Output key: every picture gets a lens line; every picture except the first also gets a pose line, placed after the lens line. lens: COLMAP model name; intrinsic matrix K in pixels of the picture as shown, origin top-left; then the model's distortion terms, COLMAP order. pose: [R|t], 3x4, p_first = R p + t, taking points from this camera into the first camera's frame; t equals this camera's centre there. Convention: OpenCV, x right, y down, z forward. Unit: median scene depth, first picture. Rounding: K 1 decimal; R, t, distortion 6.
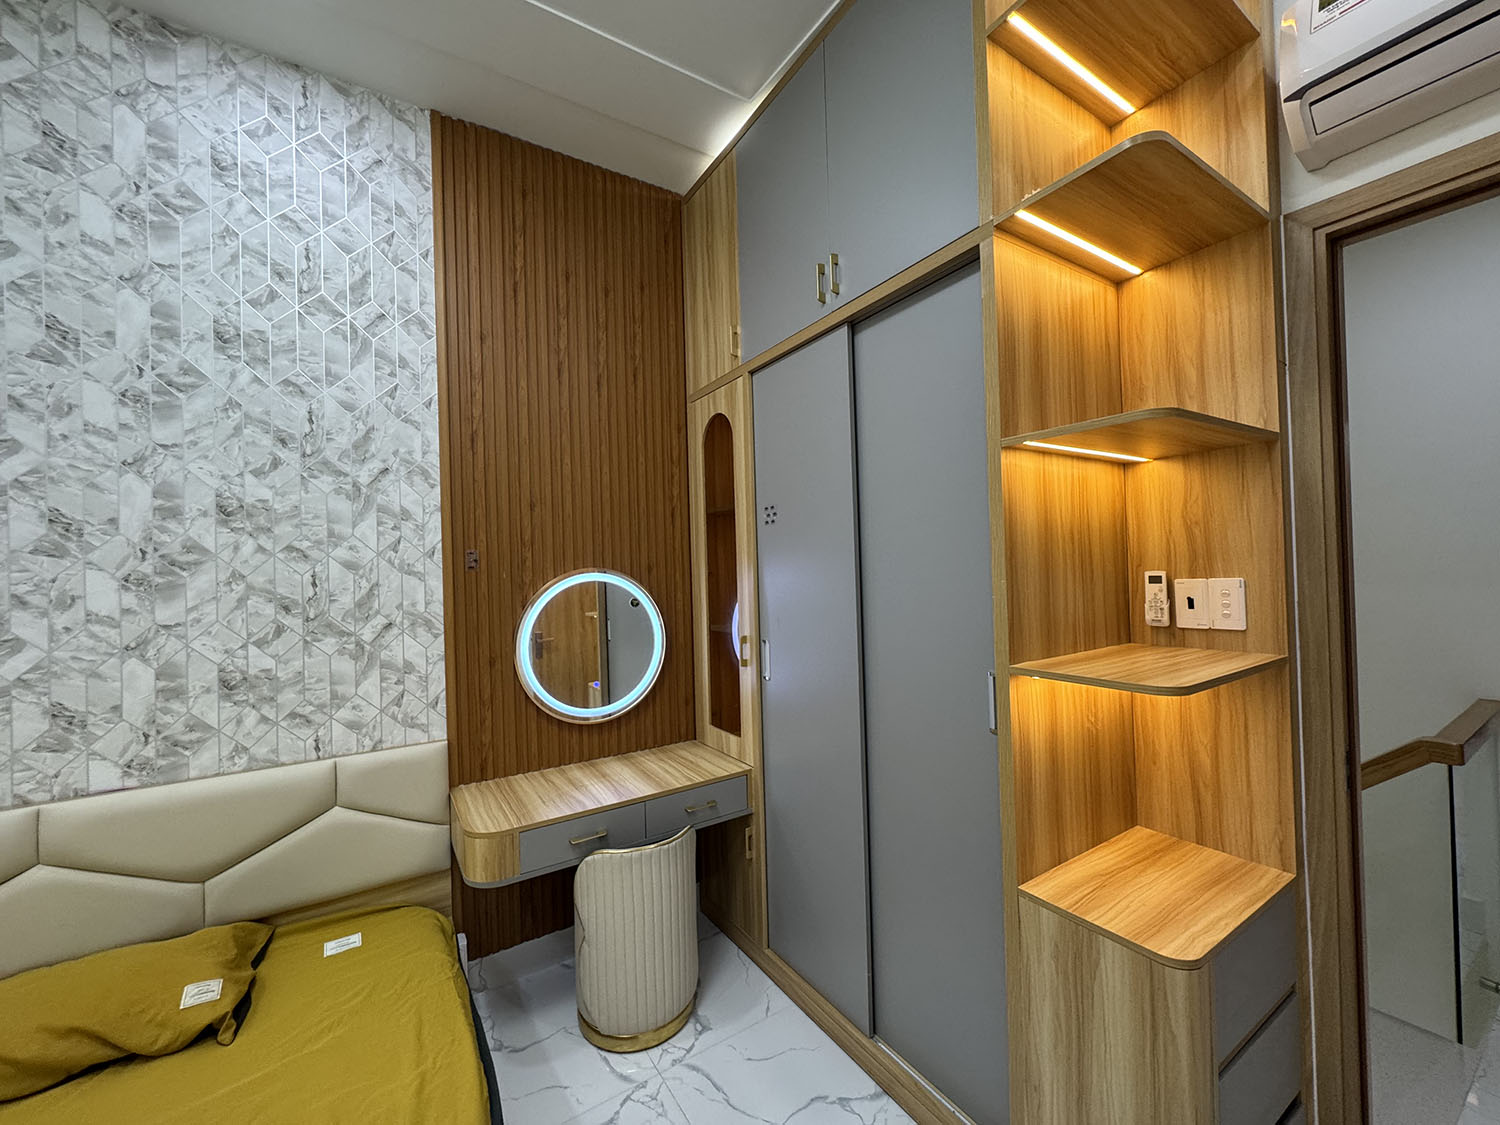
lens RADIAL K [[603.6, 0, 748.5], [0, 603.6, 563.5], [0, 0, 1]] dist [-0.006677, 0.003790]
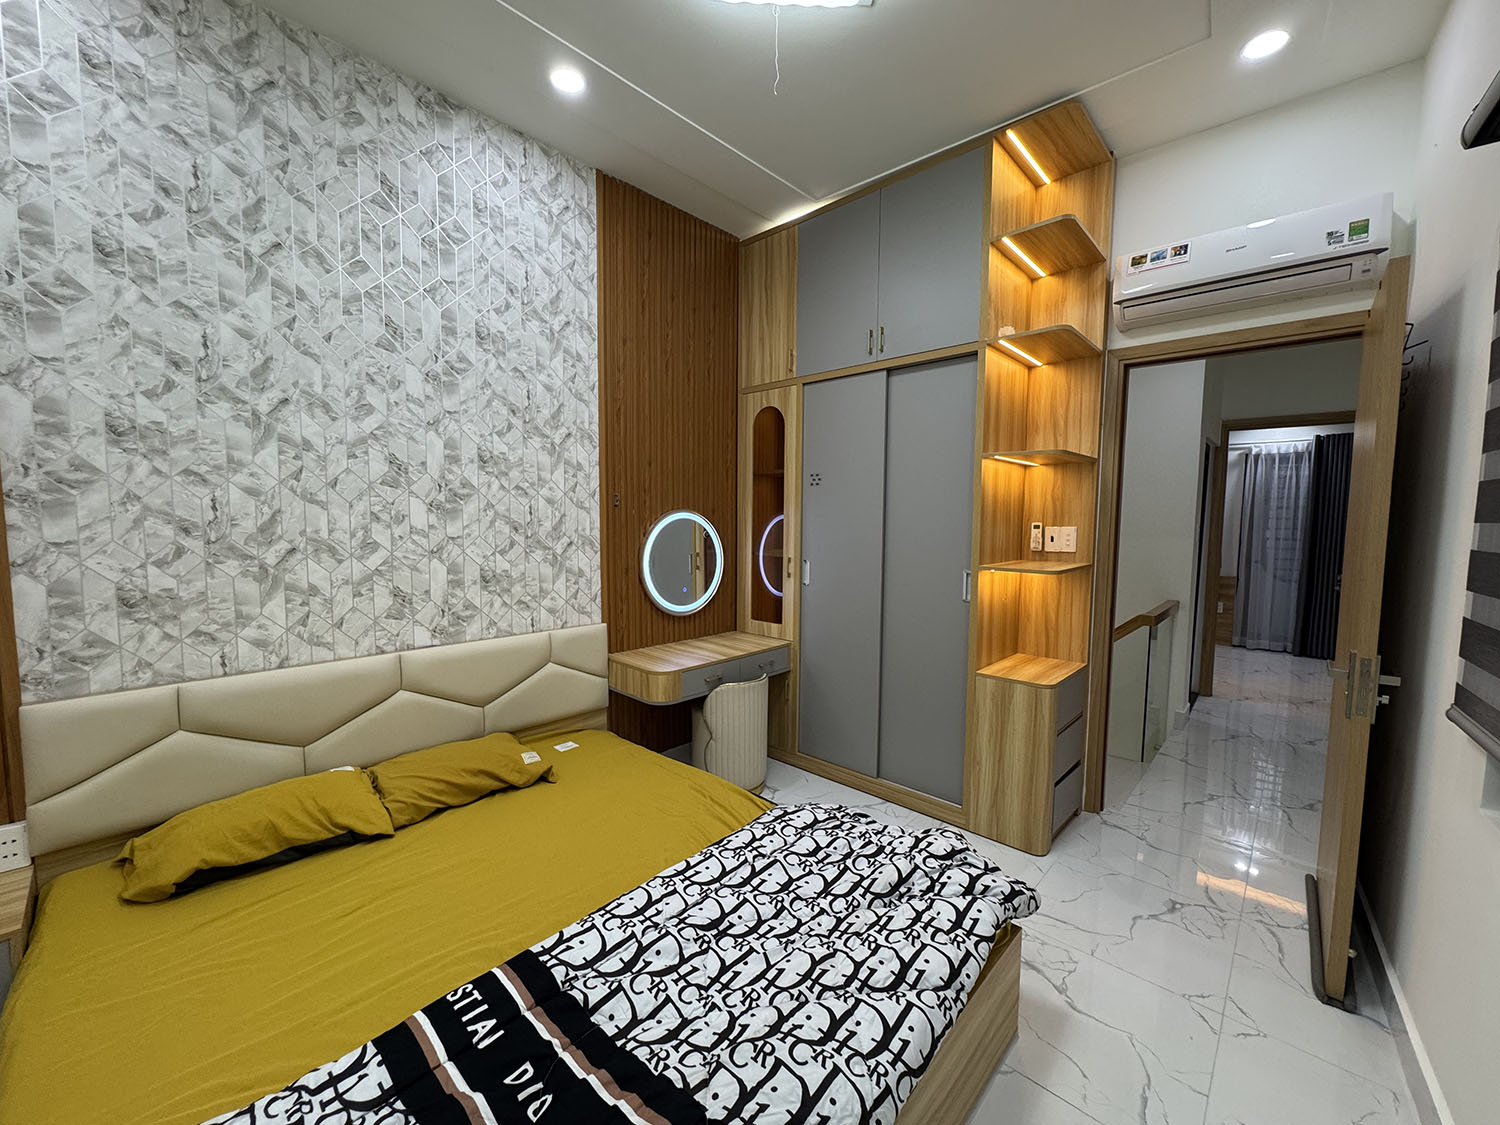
lens RADIAL K [[603.6, 0, 751.1], [0, 603.6, 566.0], [0, 0, 1]] dist [-0.006677, 0.003790]
pose [[0.968005, 0.016337, 0.250398, -0.588590], [-0.037953, 0.995930, 0.081744, 0.023477], [-0.248044, -0.088632, 0.964686, -0.554633]]
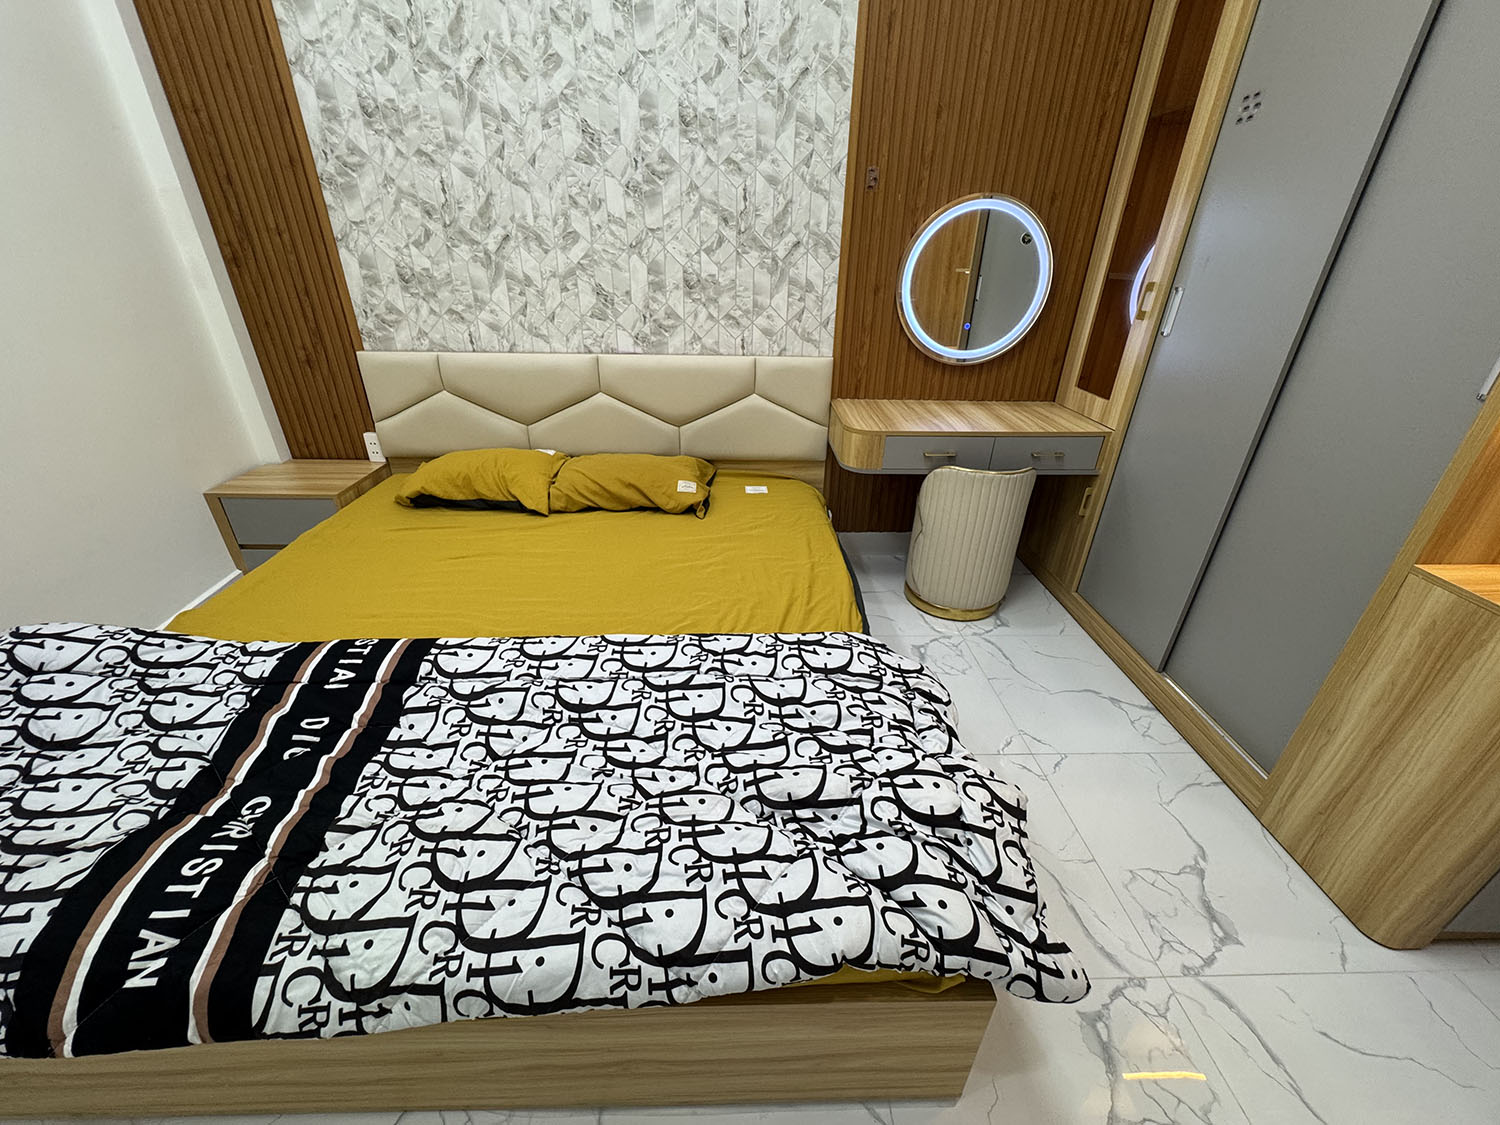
lens RADIAL K [[603.6, 0, 748.4], [0, 603.6, 564.7], [0, 0, 1]] dist [-0.006677, 0.003790]
pose [[0.854352, 0.278417, -0.438825, -0.011938], [-0.035921, 0.874006, 0.484586, 0.092264], [0.518452, -0.398244, 0.756709, -0.157941]]
